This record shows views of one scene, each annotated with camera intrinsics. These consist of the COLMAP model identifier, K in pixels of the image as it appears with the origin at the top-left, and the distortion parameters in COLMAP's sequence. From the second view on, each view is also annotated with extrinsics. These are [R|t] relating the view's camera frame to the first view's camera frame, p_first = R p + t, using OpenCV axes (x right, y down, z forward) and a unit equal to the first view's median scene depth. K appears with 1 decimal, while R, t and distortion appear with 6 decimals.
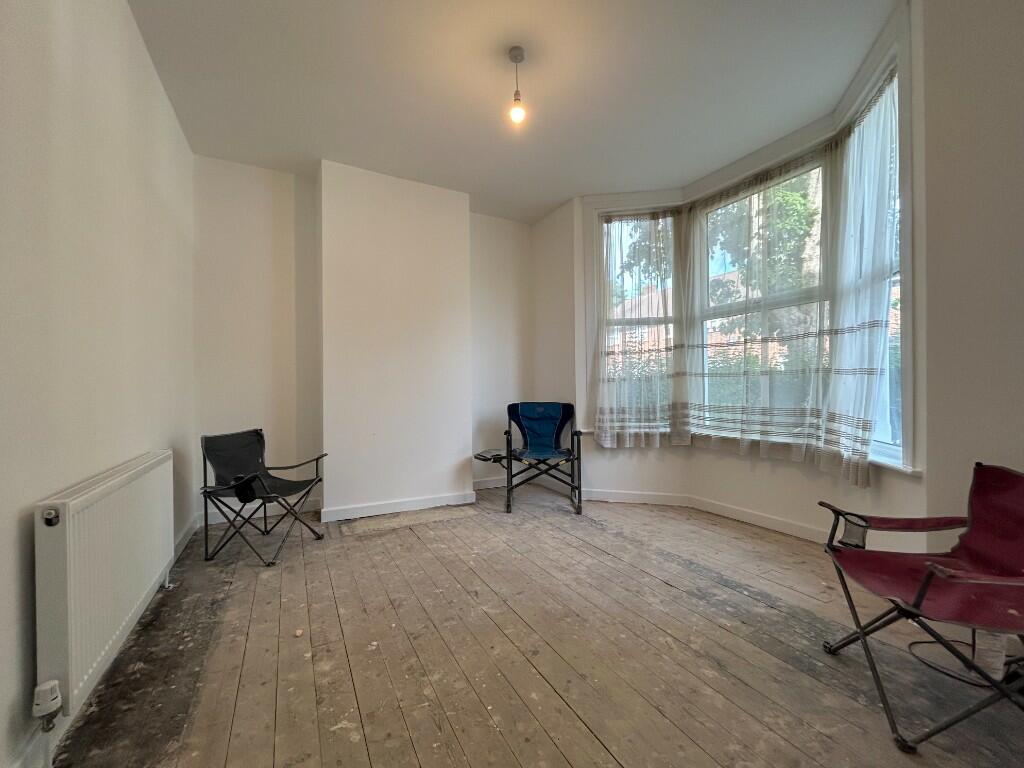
lens RADIAL K [[412.7, 0, 512.0], [0, 412.7, 384.0], [0, 0, 1]] dist [-0.000952, 0.001087]
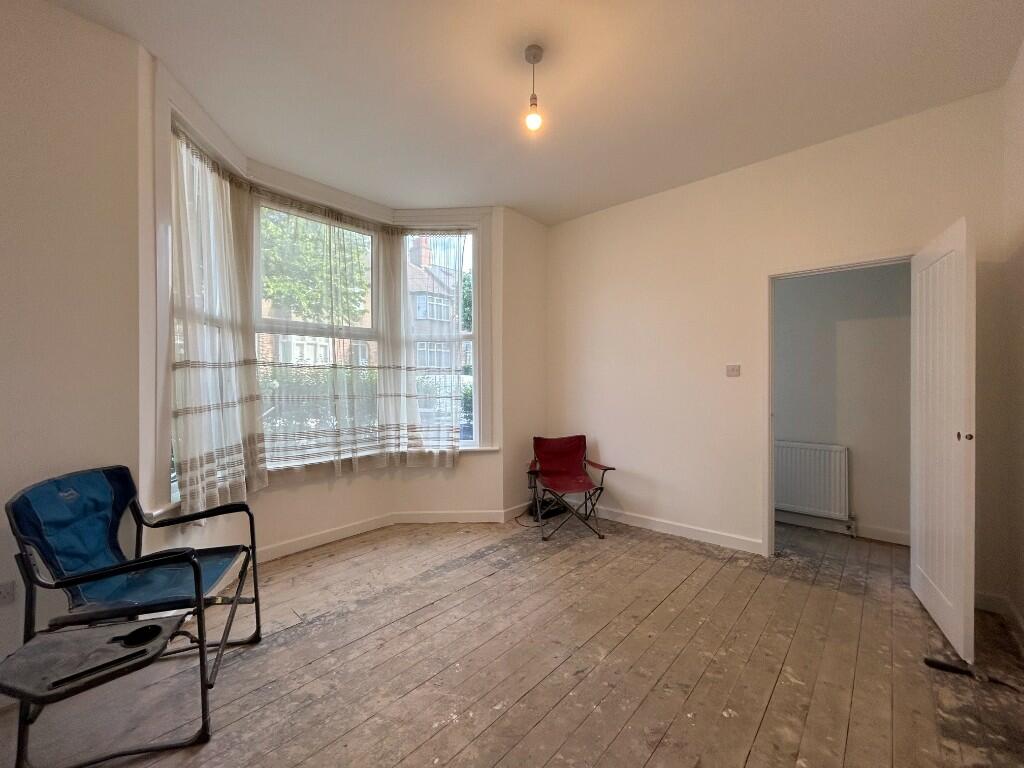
lens RADIAL K [[412.7, 0, 512.0], [0, 412.7, 384.0], [0, 0, 1]] dist [-0.000952, 0.001087]
pose [[-0.325399, 0.006073, 0.945557, -0.672886], [-0.001374, 0.999975, -0.006895, -0.062276], [-0.945576, -0.003543, -0.325382, 1.120017]]
